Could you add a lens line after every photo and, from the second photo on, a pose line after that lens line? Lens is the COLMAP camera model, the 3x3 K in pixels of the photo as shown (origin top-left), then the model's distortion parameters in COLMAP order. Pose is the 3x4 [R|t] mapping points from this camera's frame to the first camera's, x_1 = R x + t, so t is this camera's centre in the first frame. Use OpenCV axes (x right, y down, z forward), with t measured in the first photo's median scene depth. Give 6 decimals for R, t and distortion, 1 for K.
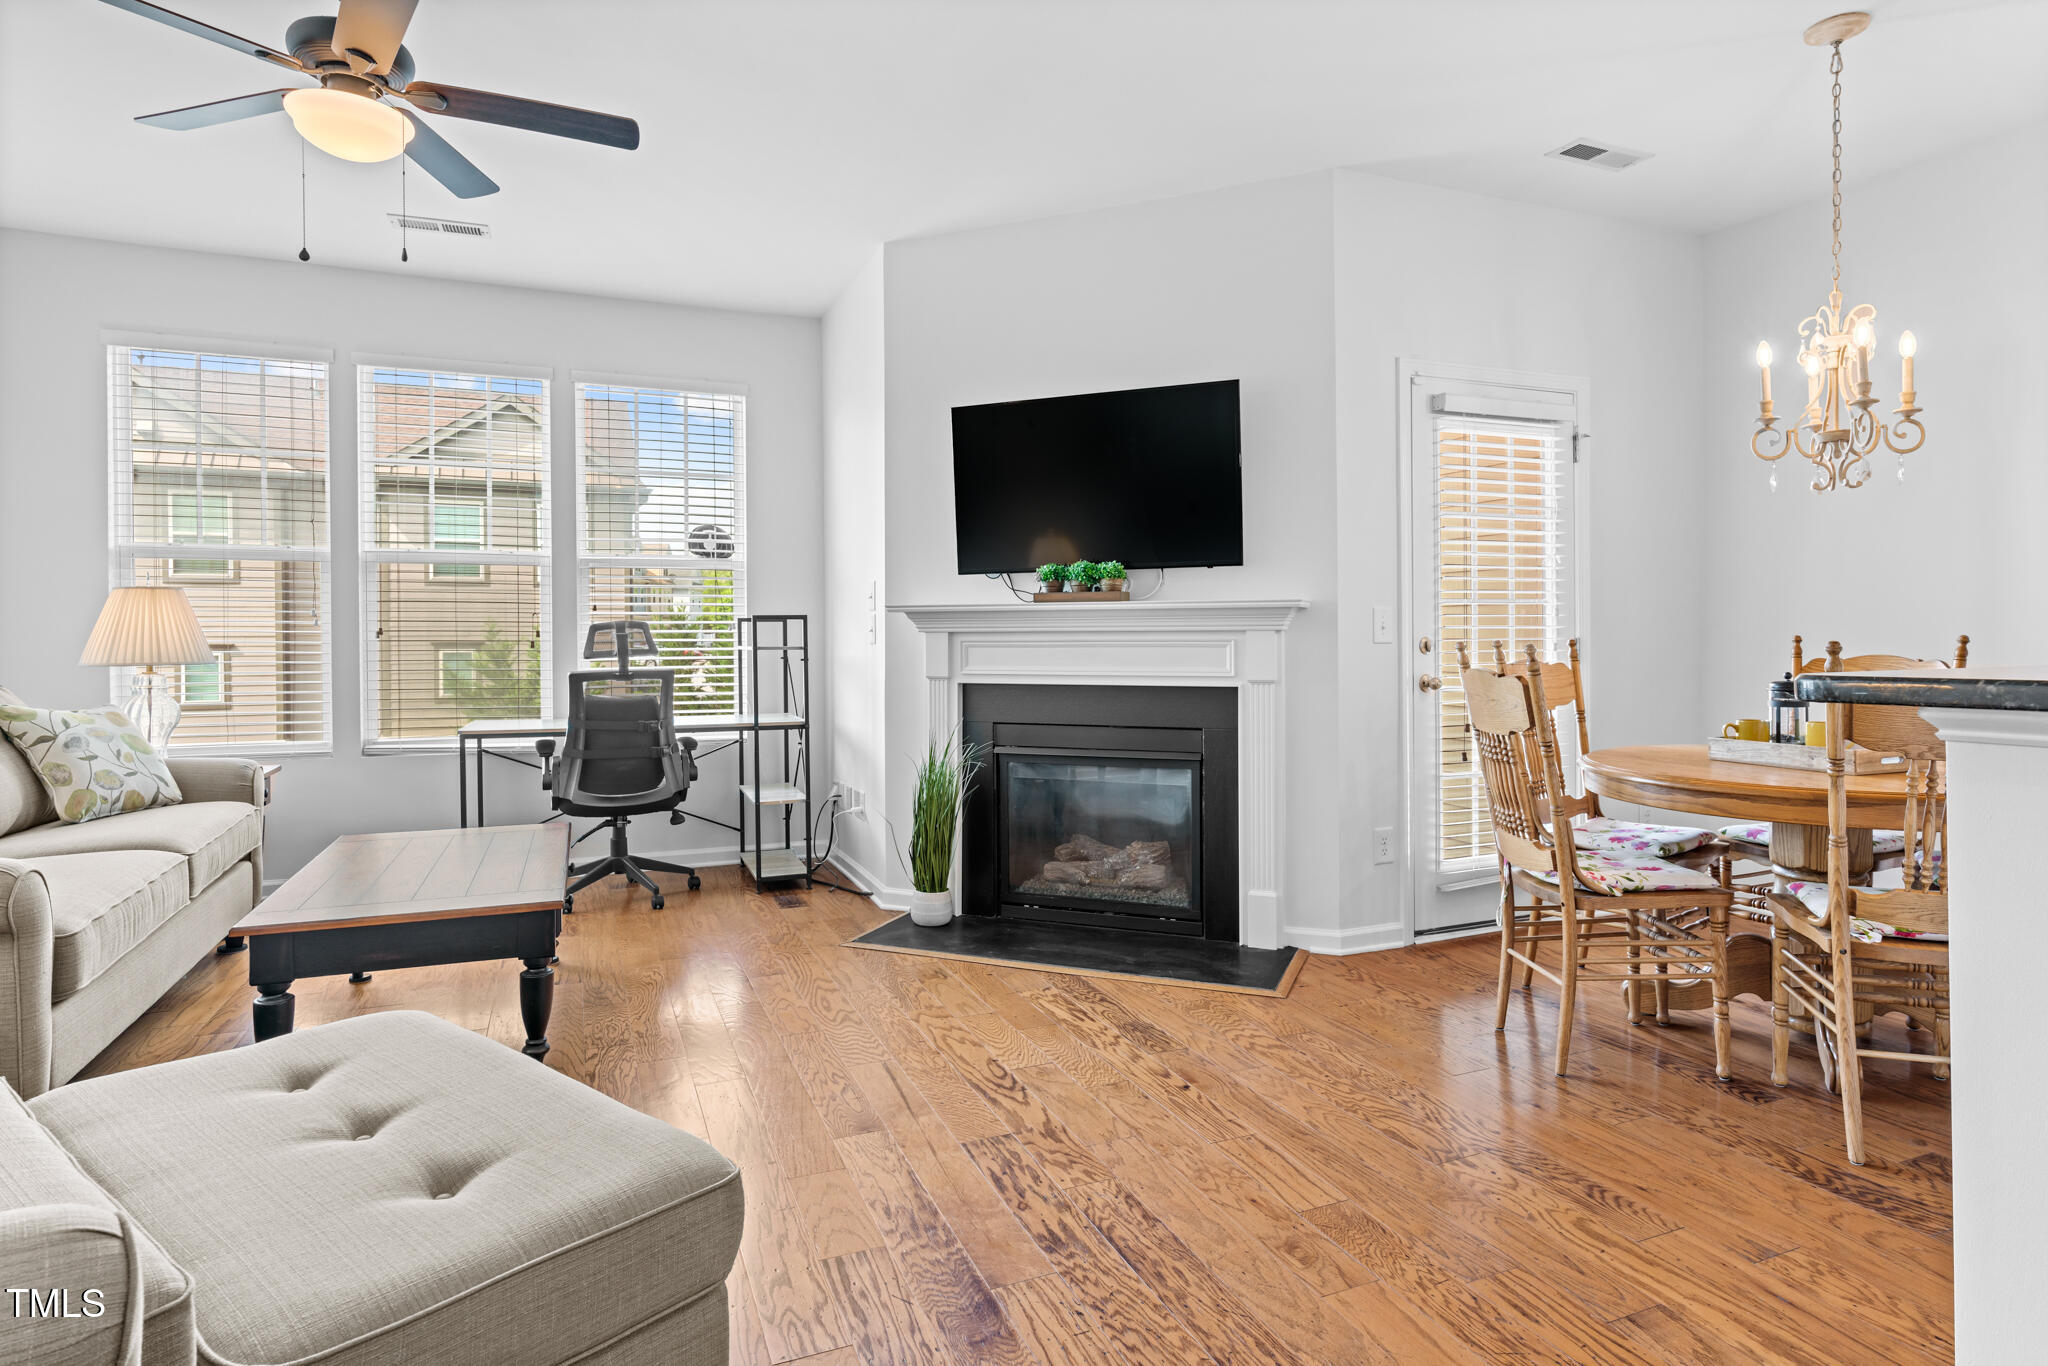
lens RADIAL K [[1067.3, 0, 1037.3], [0, 1067.3, 652.2], [0, 0, 1]] dist [0.001261, 0.001187]
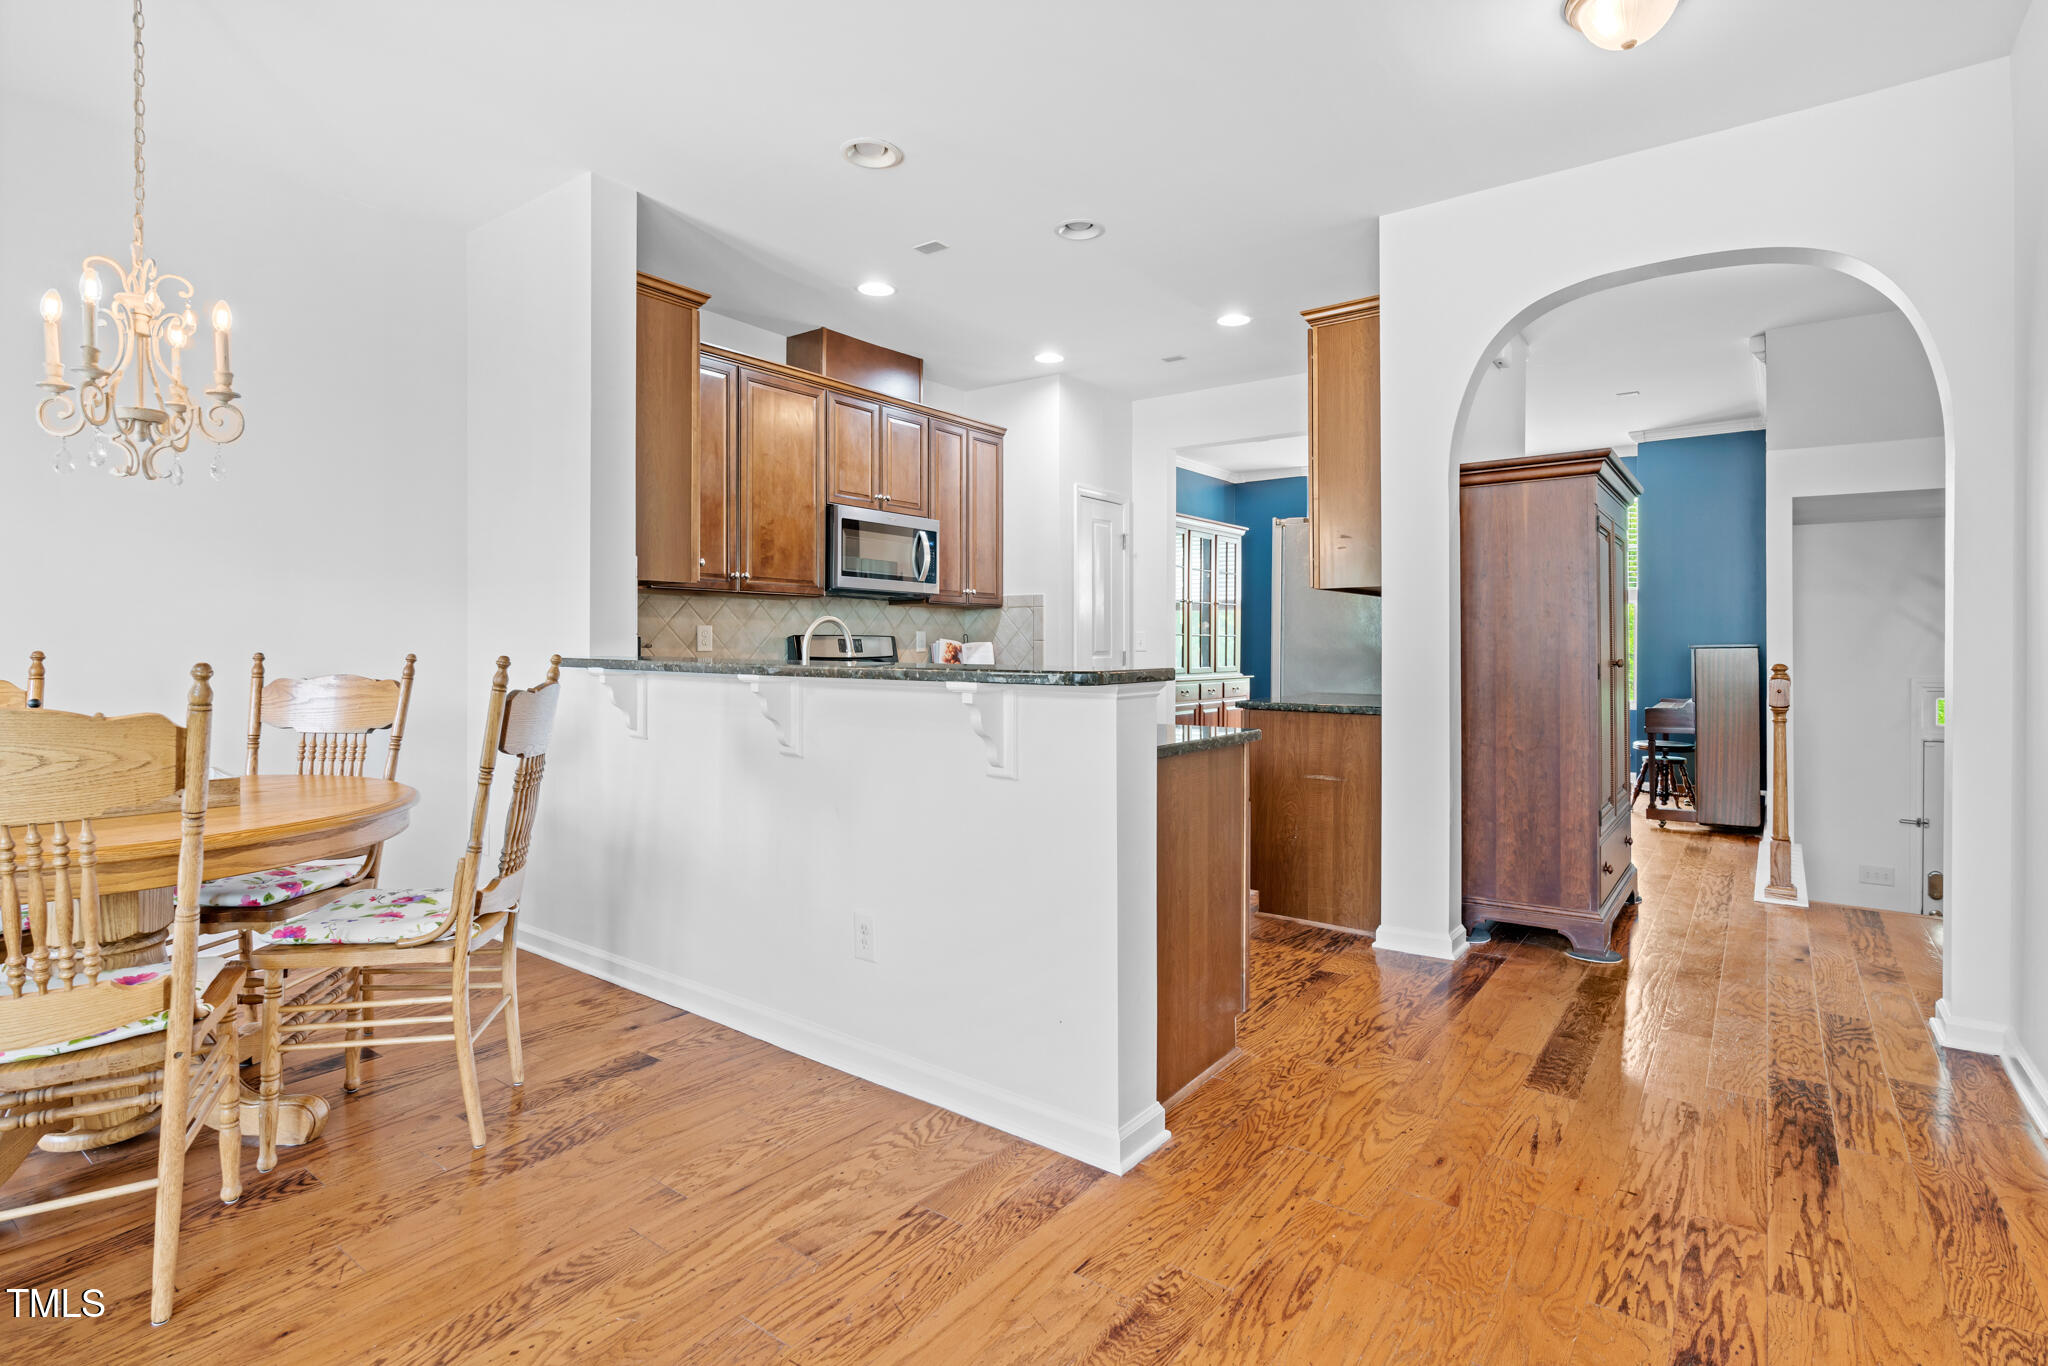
lens RADIAL K [[989.3, 0, 1022.8], [0, 989.3, 676.2], [0, 0, 1]] dist [-0.005557, 0.000086]
pose [[-0.513696, -0.014476, 0.857850, -0.390214], [0.003642, 0.999812, 0.019053, -0.011709], [-0.857964, 0.012912, -0.513547, 1.130128]]
